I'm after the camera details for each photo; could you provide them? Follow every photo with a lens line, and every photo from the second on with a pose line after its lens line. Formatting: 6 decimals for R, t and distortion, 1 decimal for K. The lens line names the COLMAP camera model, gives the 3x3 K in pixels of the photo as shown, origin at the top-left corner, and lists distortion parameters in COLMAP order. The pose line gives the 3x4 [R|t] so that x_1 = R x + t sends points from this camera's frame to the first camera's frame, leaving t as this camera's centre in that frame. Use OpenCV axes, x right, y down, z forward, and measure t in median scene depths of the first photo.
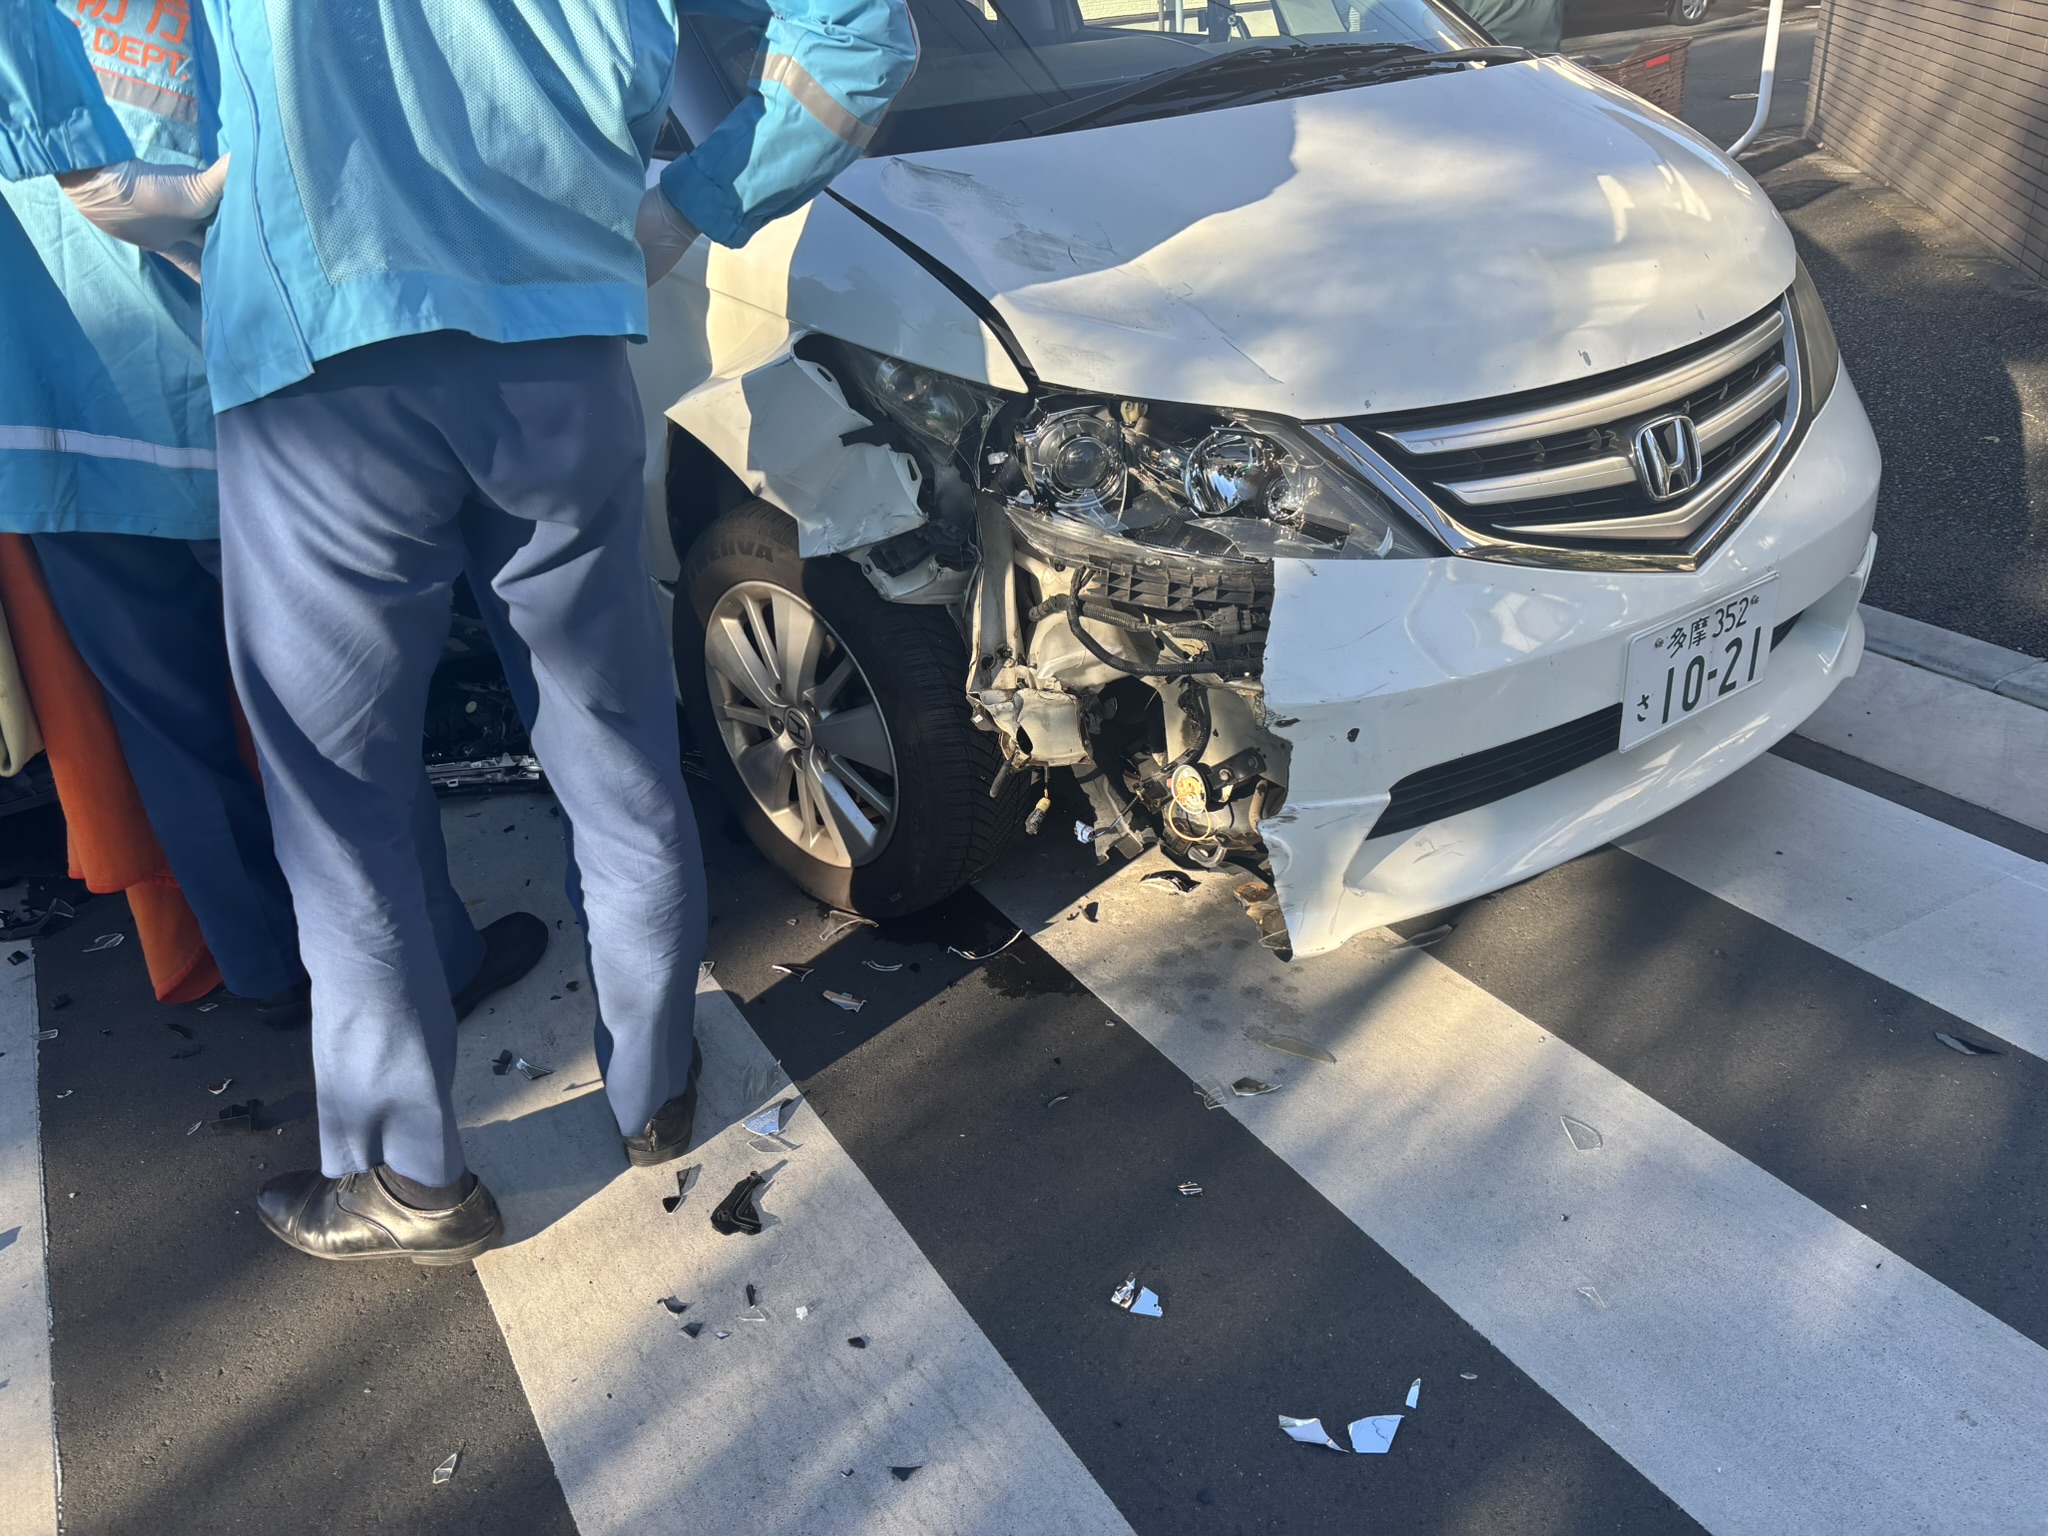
lens RADIAL K [[1564.3, 0, 1022.4], [0, 1564.3, 775.1], [0, 0, 1]] dist [0.069314, -0.090920]
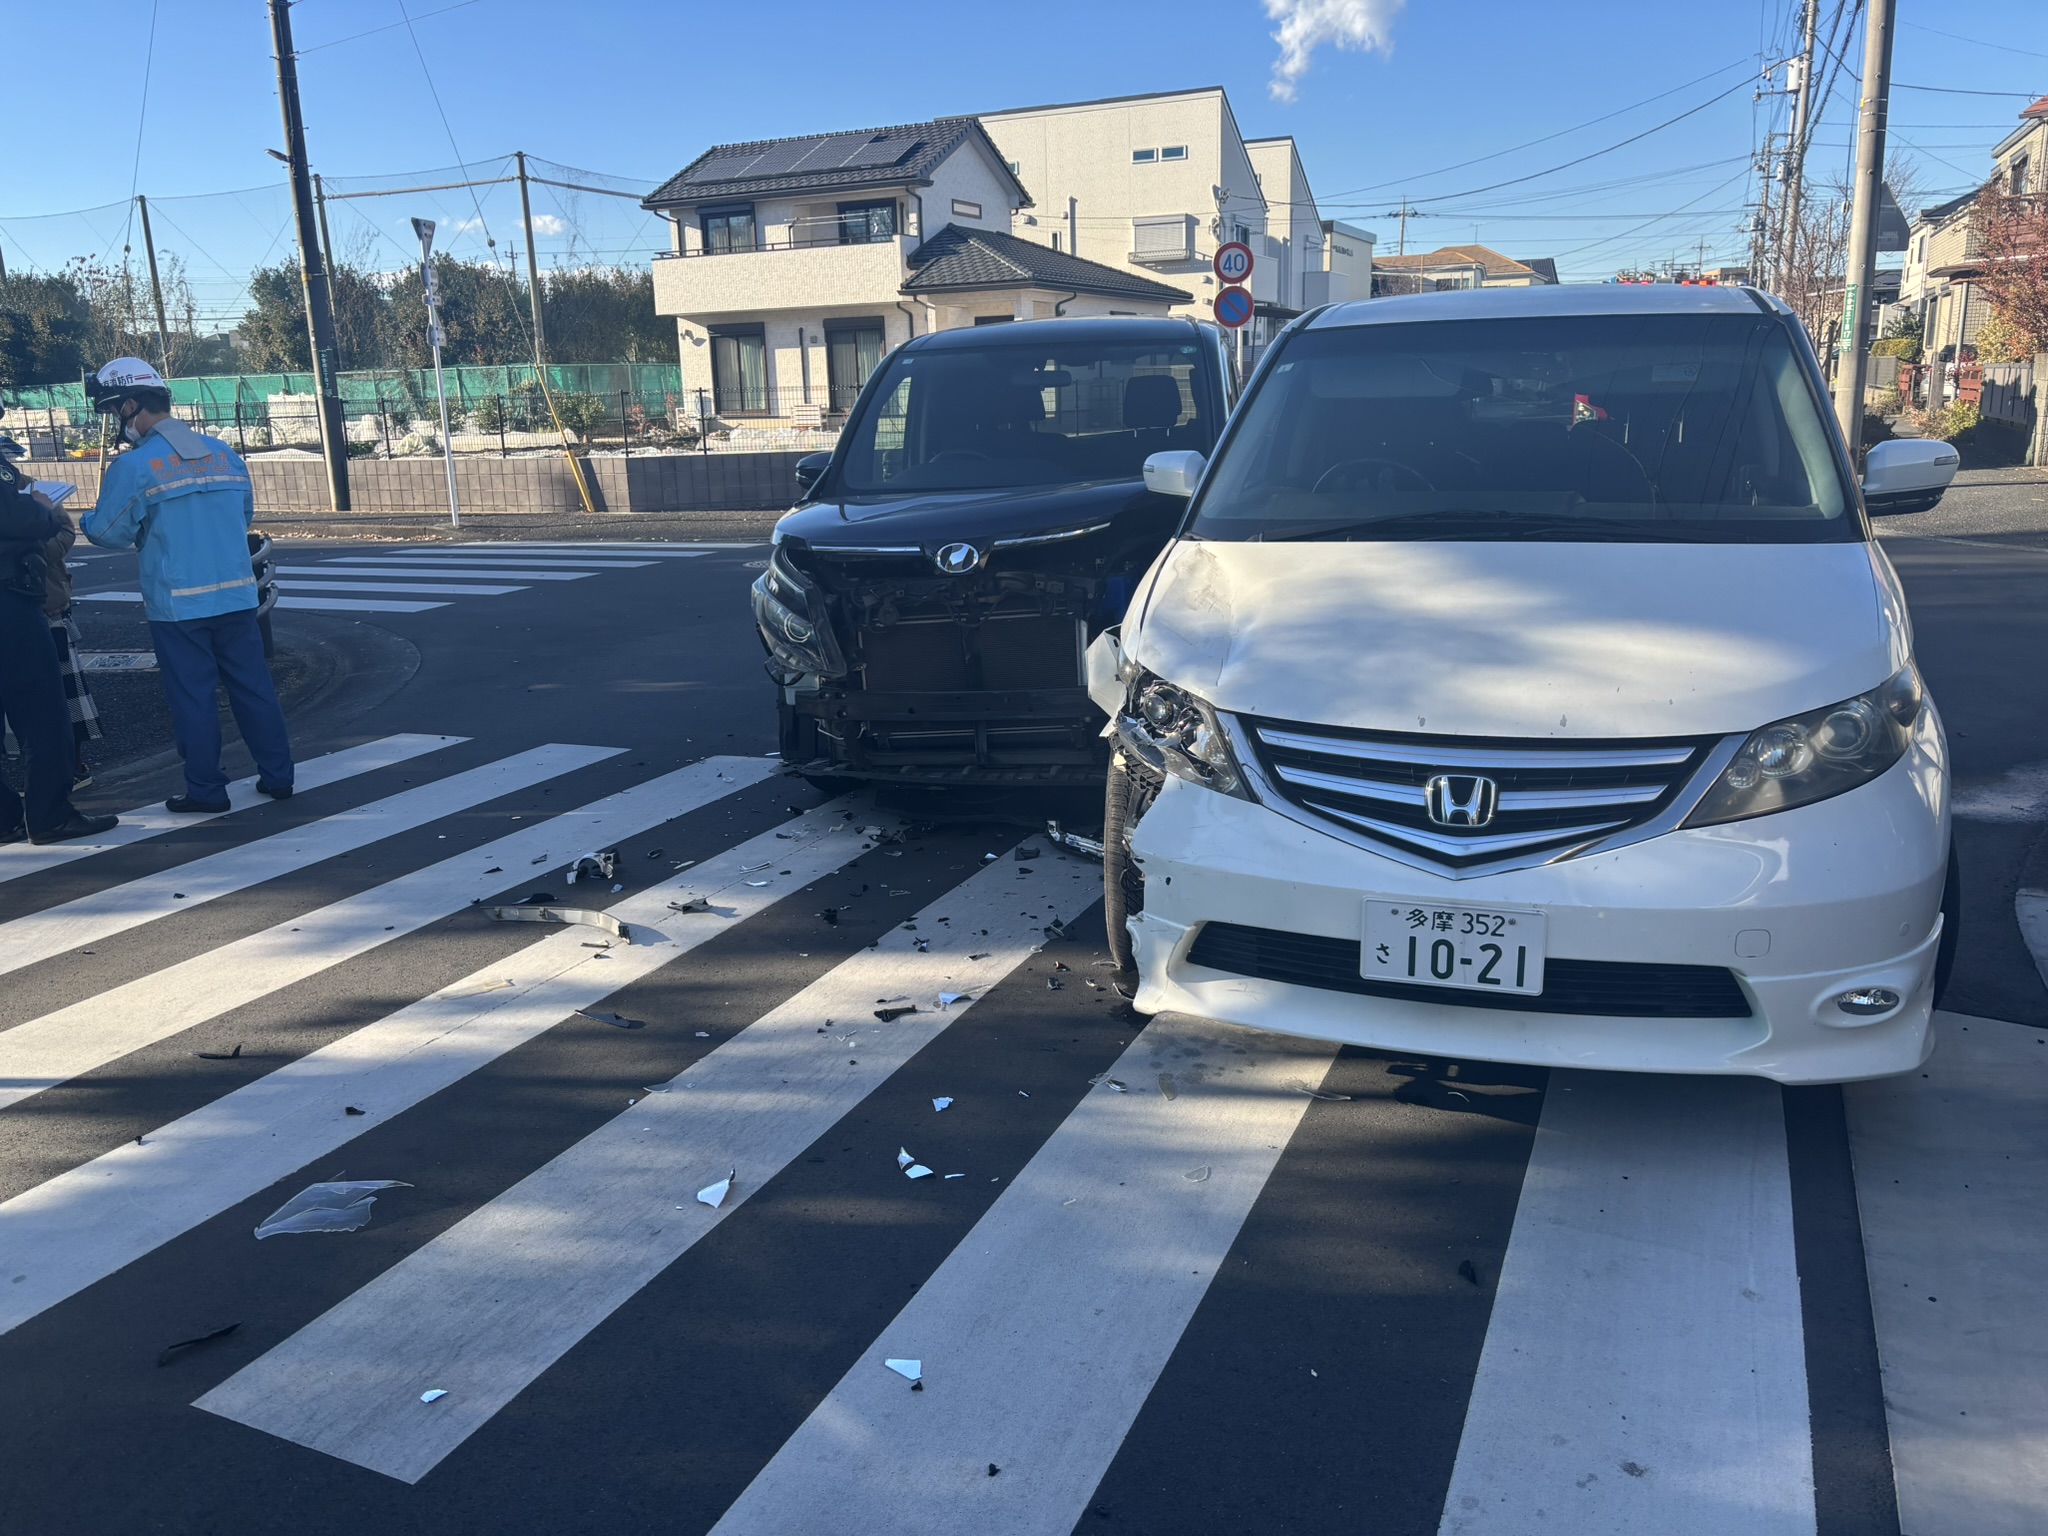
lens RADIAL K [[1556.9, 0, 1024.0], [0, 1556.9, 768.0], [0, 0, 1]] dist [0.017890, -0.015035]
pose [[0.591326, 0.246925, -0.767699, 1.284823], [-0.388448, 0.921467, -0.002822, -0.068054], [0.706712, 0.299879, 0.640805, -0.235427]]
